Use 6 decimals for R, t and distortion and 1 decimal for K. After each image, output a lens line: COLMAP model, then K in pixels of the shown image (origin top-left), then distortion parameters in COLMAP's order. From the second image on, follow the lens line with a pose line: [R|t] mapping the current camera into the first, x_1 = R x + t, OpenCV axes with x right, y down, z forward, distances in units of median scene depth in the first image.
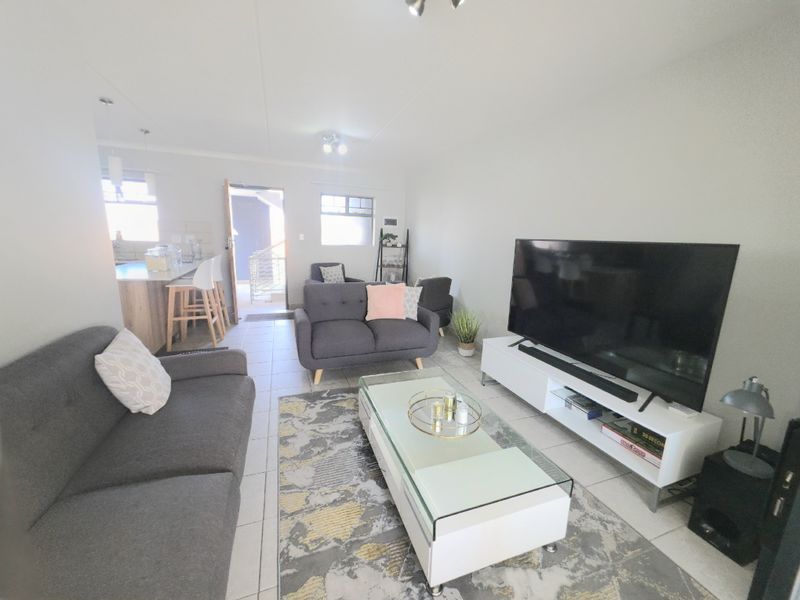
lens RADIAL K [[320.4, 0, 398.1], [0, 320.4, 296.6], [0, 0, 1]] dist [0.007125, -0.000135]
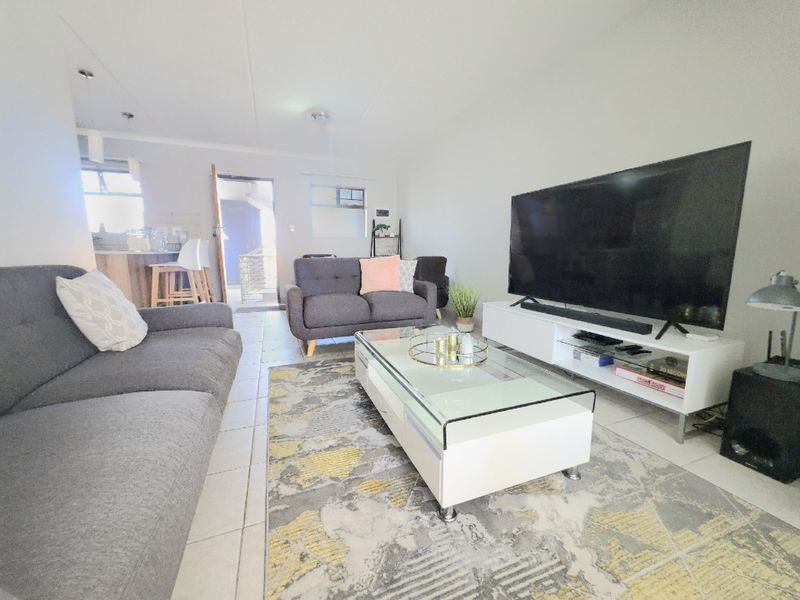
lens RADIAL K [[320.4, 0, 398.1], [0, 320.4, 296.7], [0, 0, 1]] dist [0.007125, -0.000135]
pose [[0.999190, -0.035664, 0.018621, -0.006850], [0.036522, 0.998181, -0.047968, 0.166766], [-0.016876, 0.048609, 0.998675, 0.050054]]
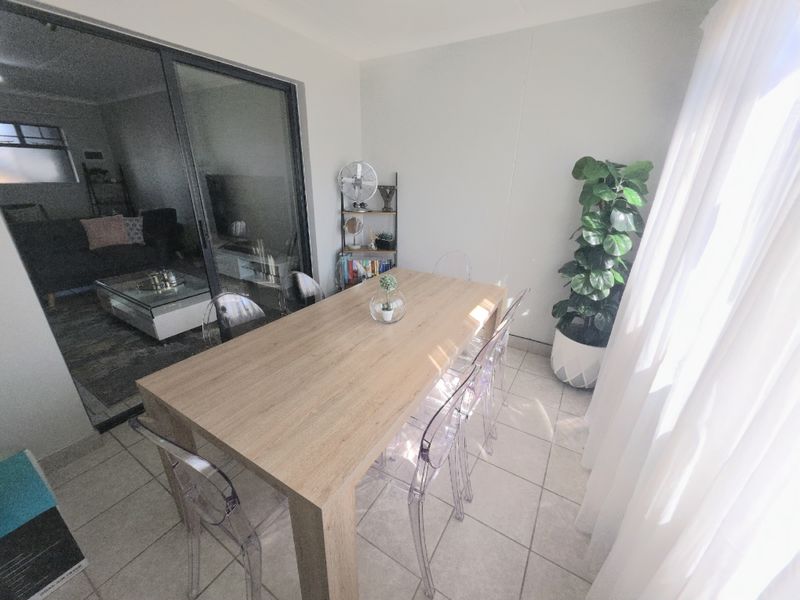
lens RADIAL K [[320.4, 0, 394.0], [0, 320.4, 299.4], [0, 0, 1]] dist [0.007125, -0.000135]
pose [[0.792534, -0.246446, 0.557812, 0.098656], [0.124792, 0.960888, 0.247226, 0.119120], [-0.596923, -0.126325, 0.792291, -0.782526]]
